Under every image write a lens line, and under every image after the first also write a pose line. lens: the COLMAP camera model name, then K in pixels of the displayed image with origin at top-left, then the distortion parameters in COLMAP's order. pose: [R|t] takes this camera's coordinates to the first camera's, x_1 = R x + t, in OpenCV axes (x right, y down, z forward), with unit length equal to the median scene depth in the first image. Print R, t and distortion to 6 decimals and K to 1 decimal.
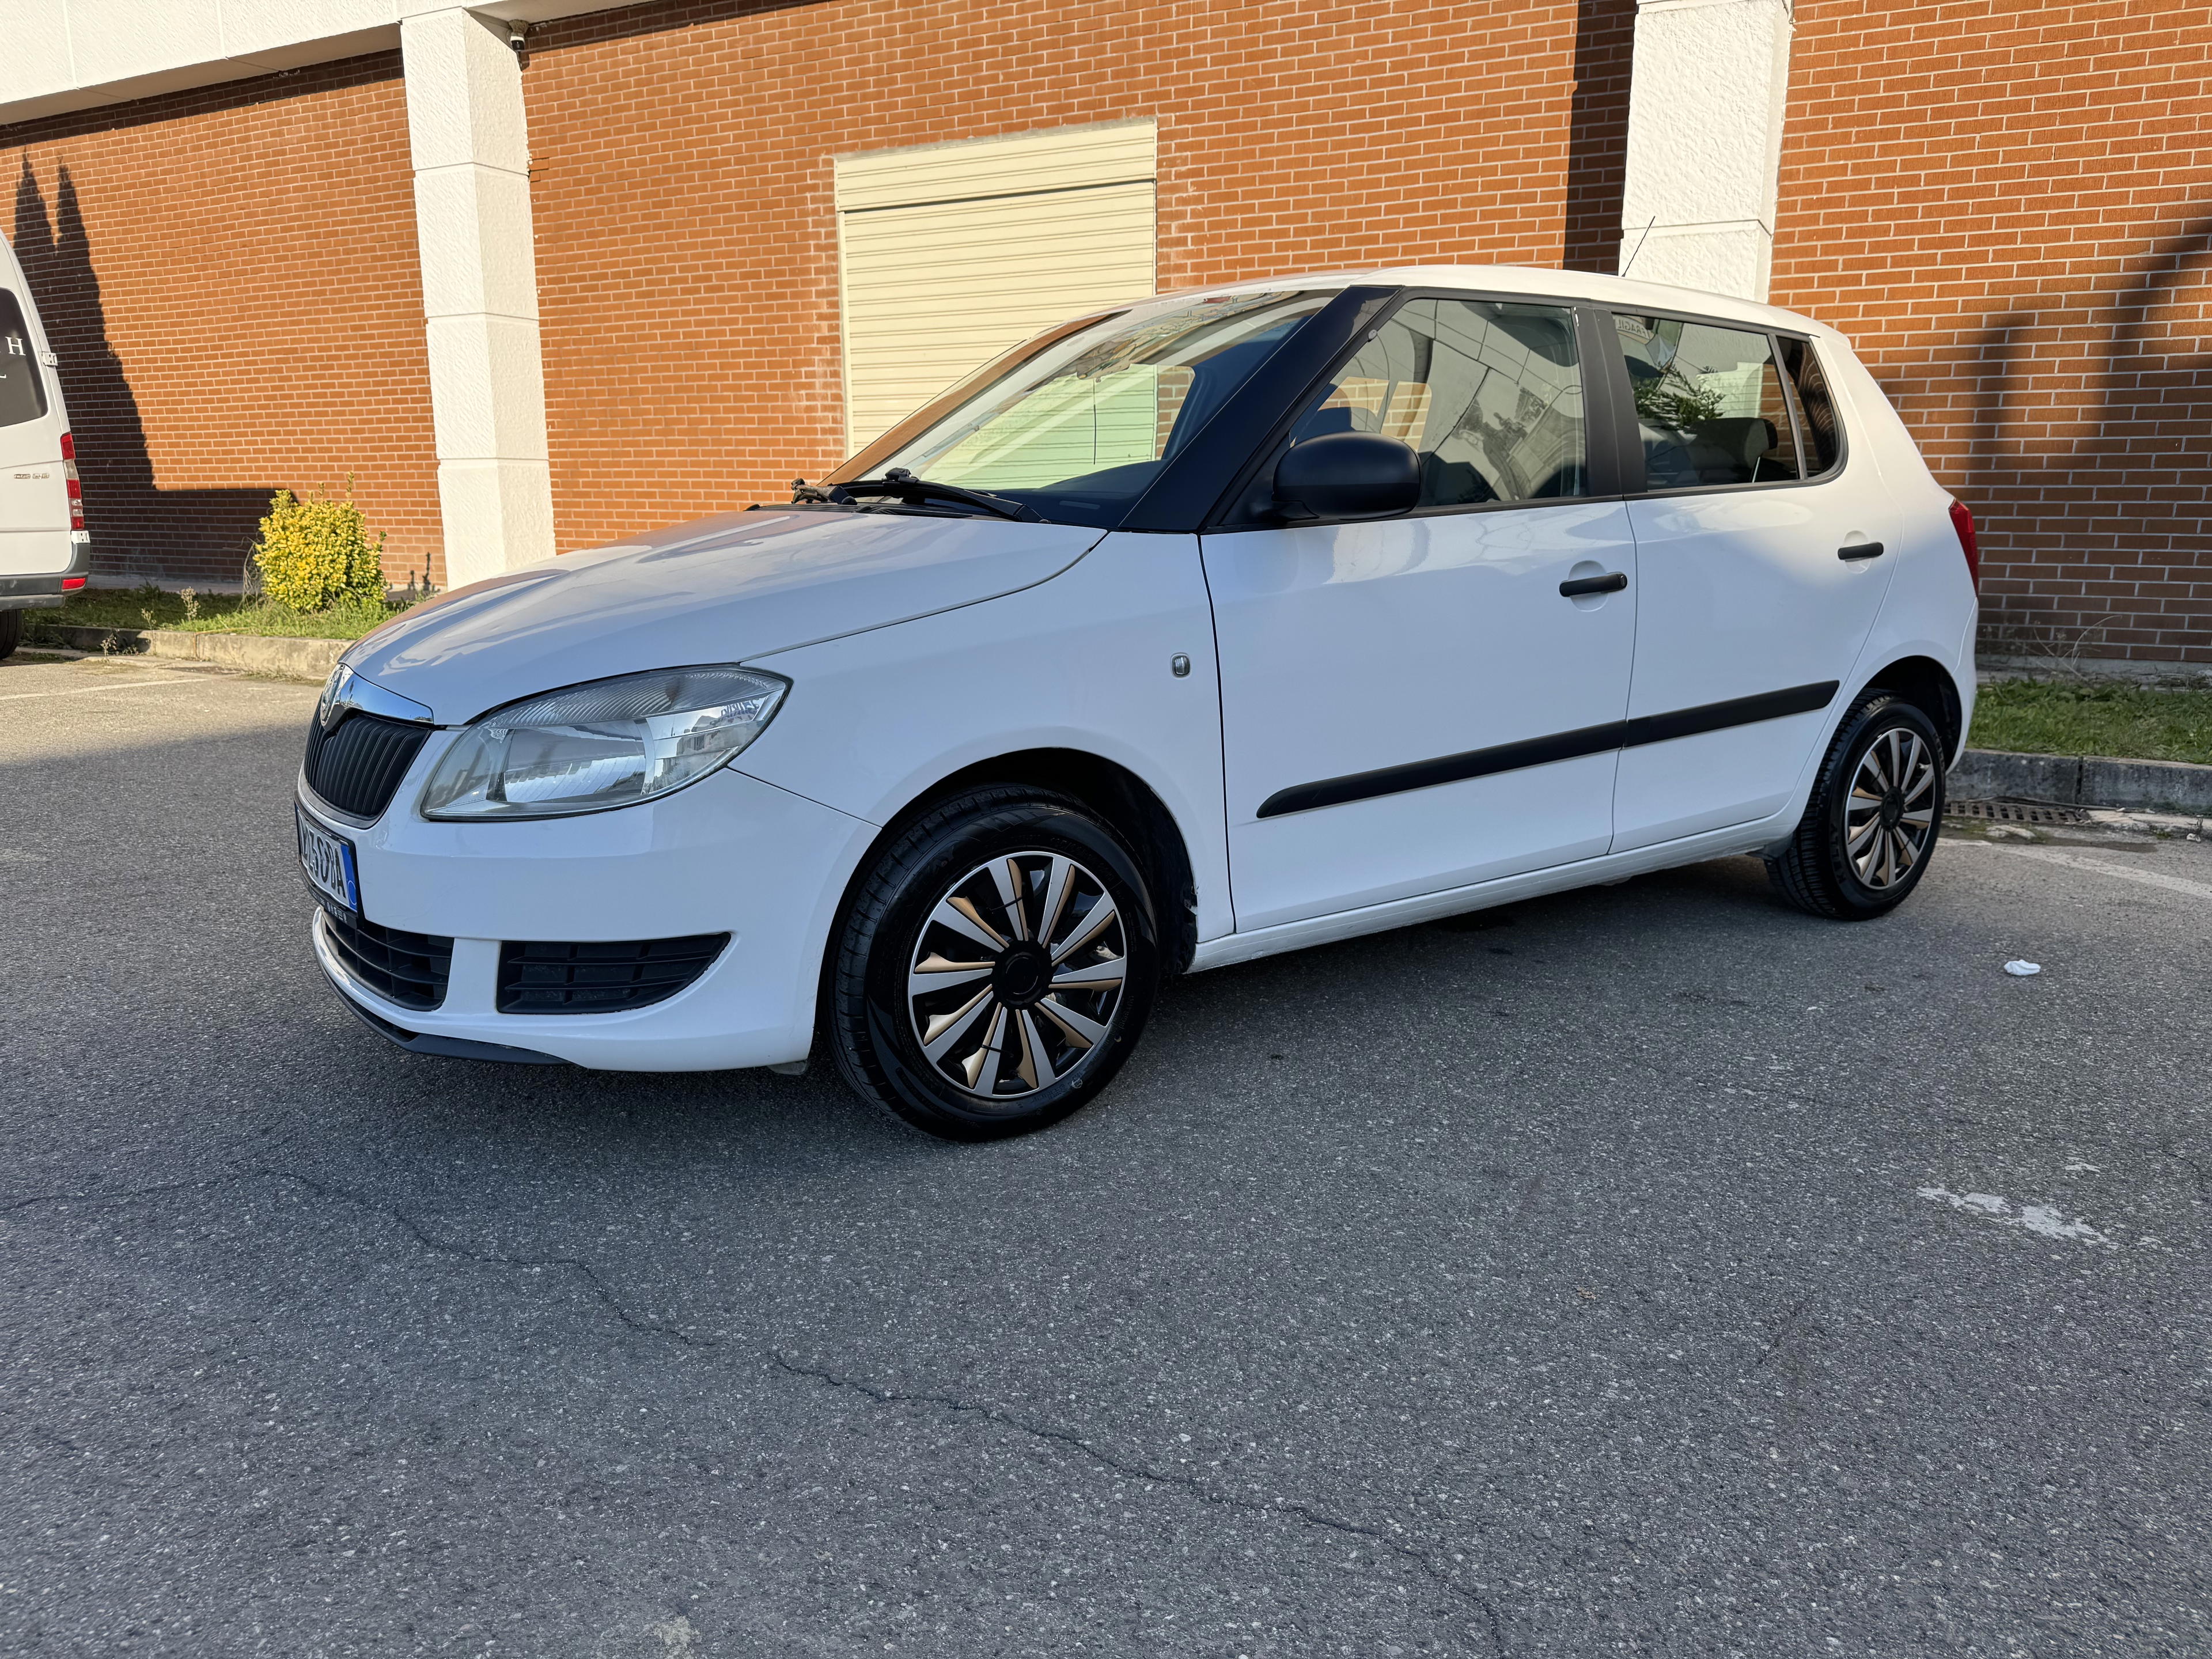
lens RADIAL K [[1555.5, 0, 1112.4], [0, 1555.5, 831.0], [0, 0, 1]] dist [0.003080, -0.007870]
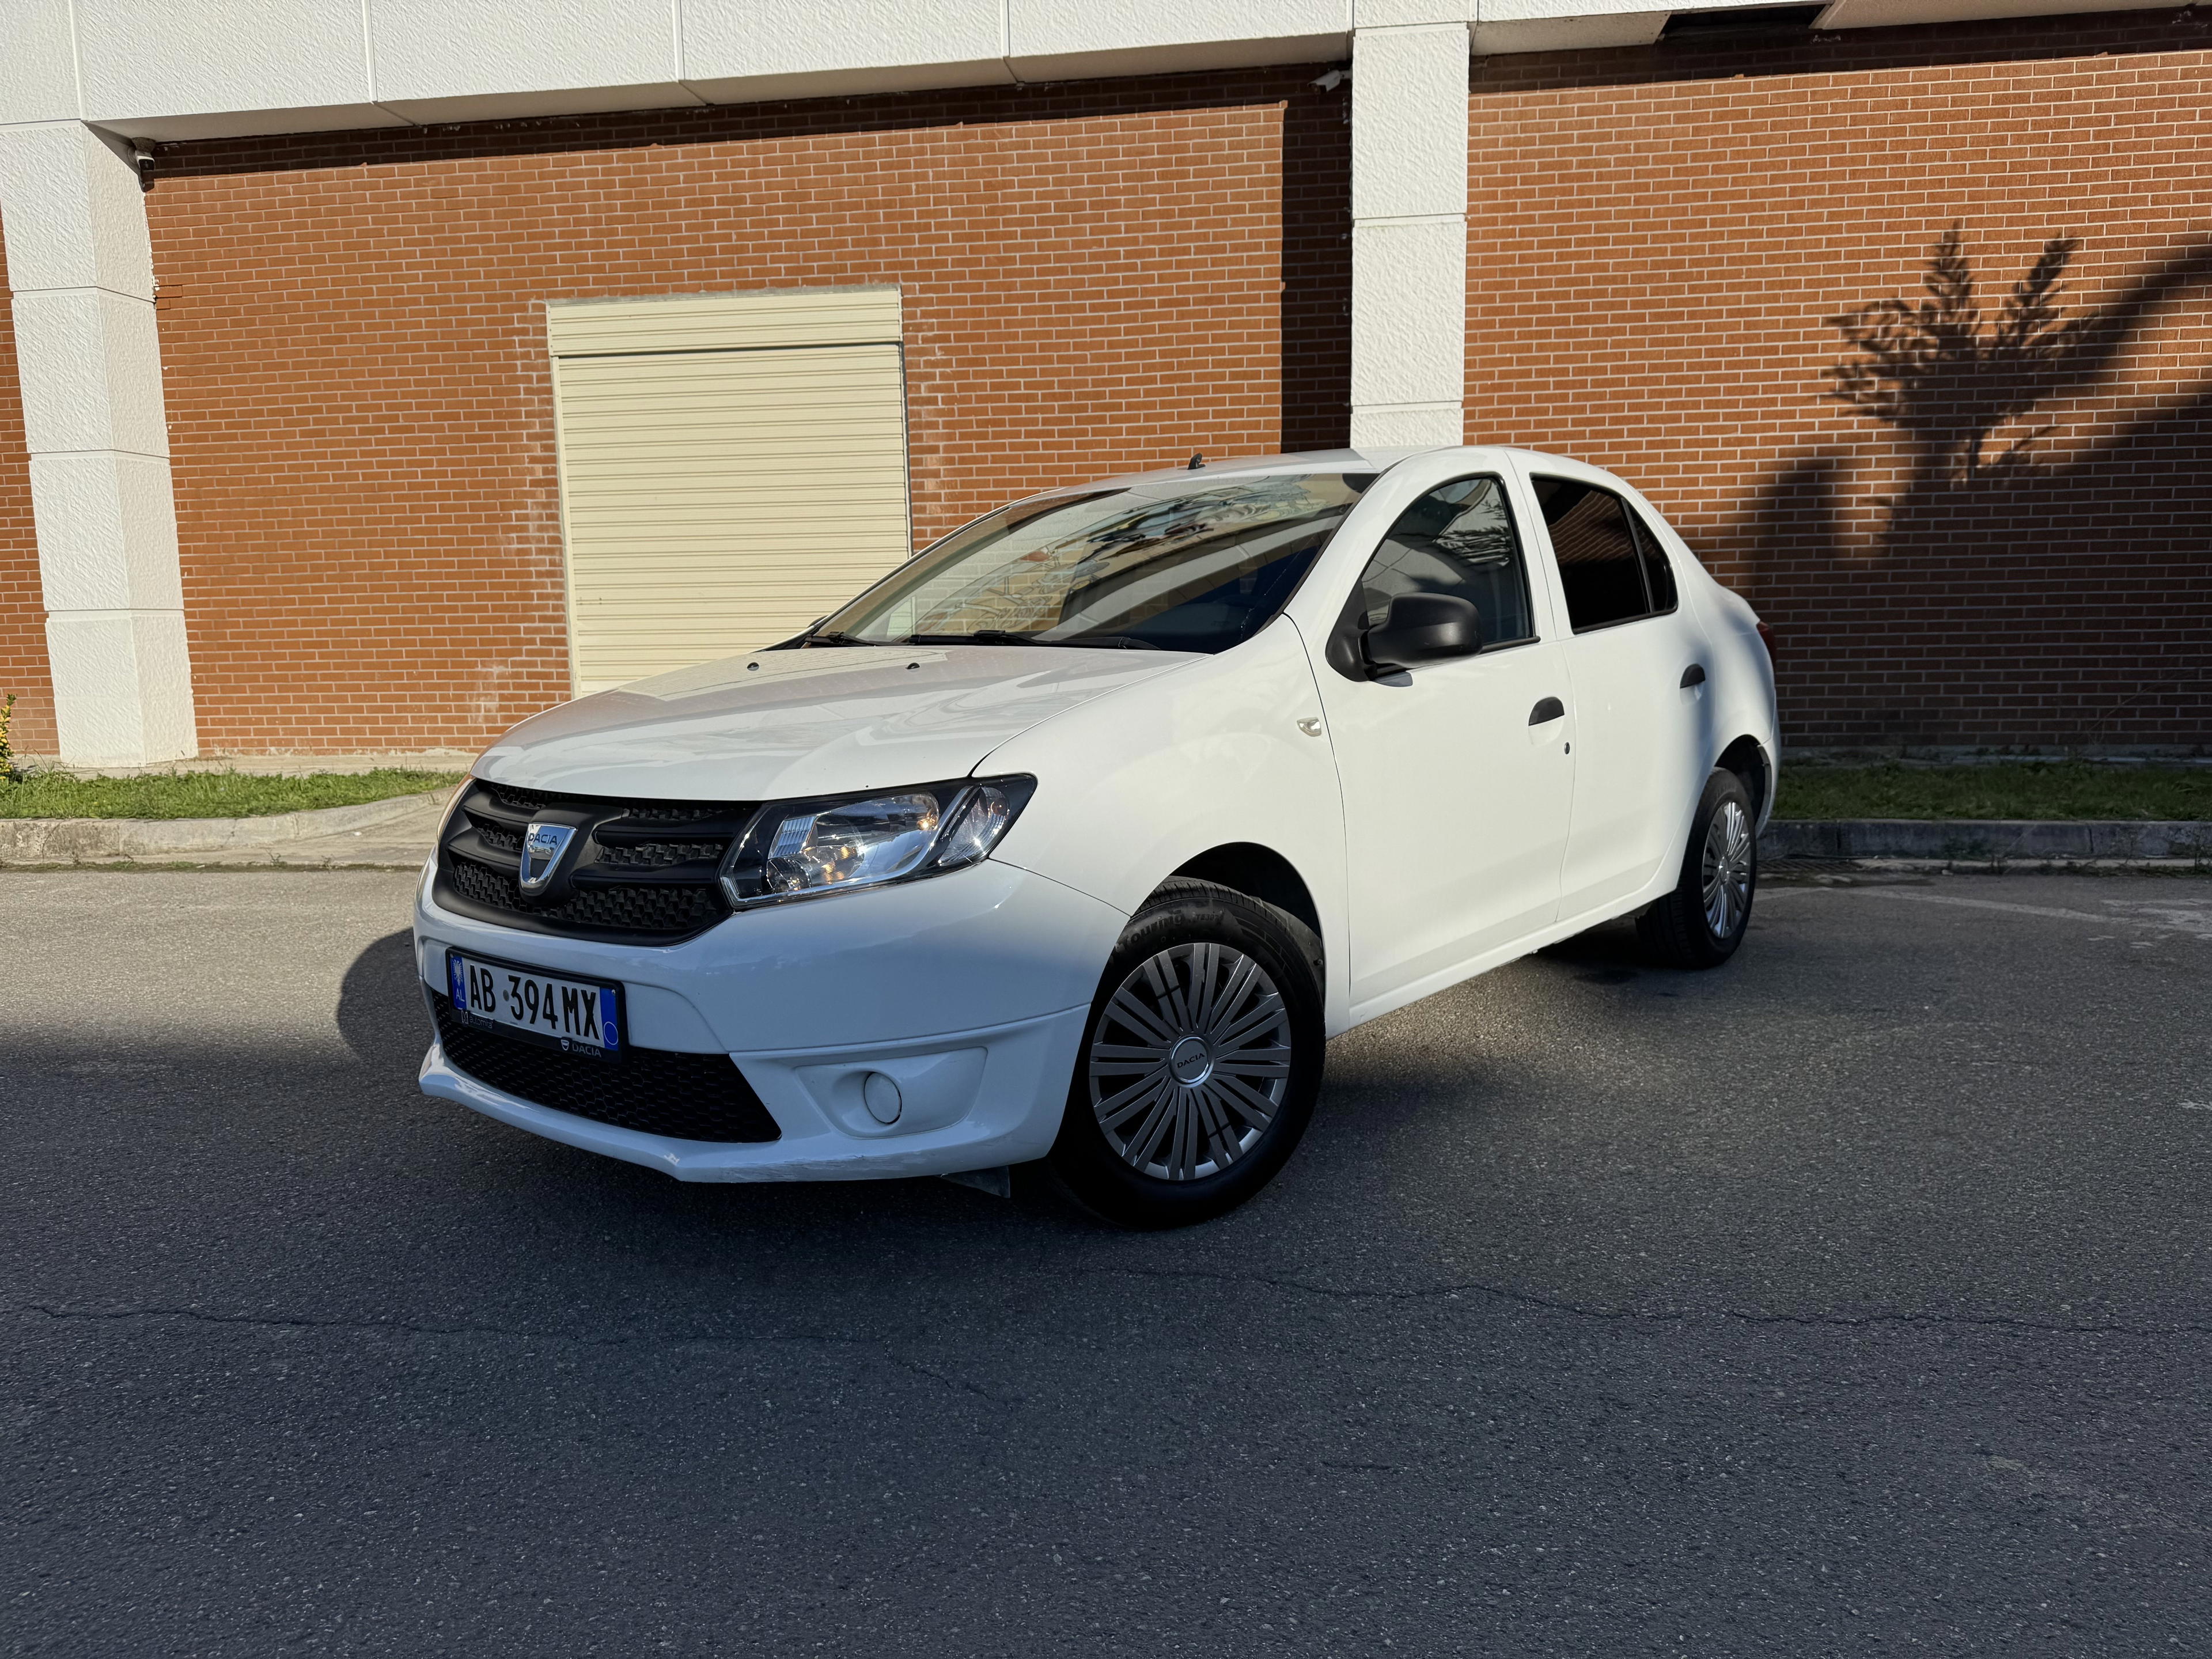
lens RADIAL K [[1547.2, 0, 1105.1], [0, 1547.2, 838.9], [0, 0, 1]] dist [0.019261, -0.028533]
pose [[0.941315, -0.065313, 0.331150, -0.192675], [0.090243, 0.994083, -0.060456, -0.004555], [-0.325243, 0.086792, 0.941639, -0.009866]]
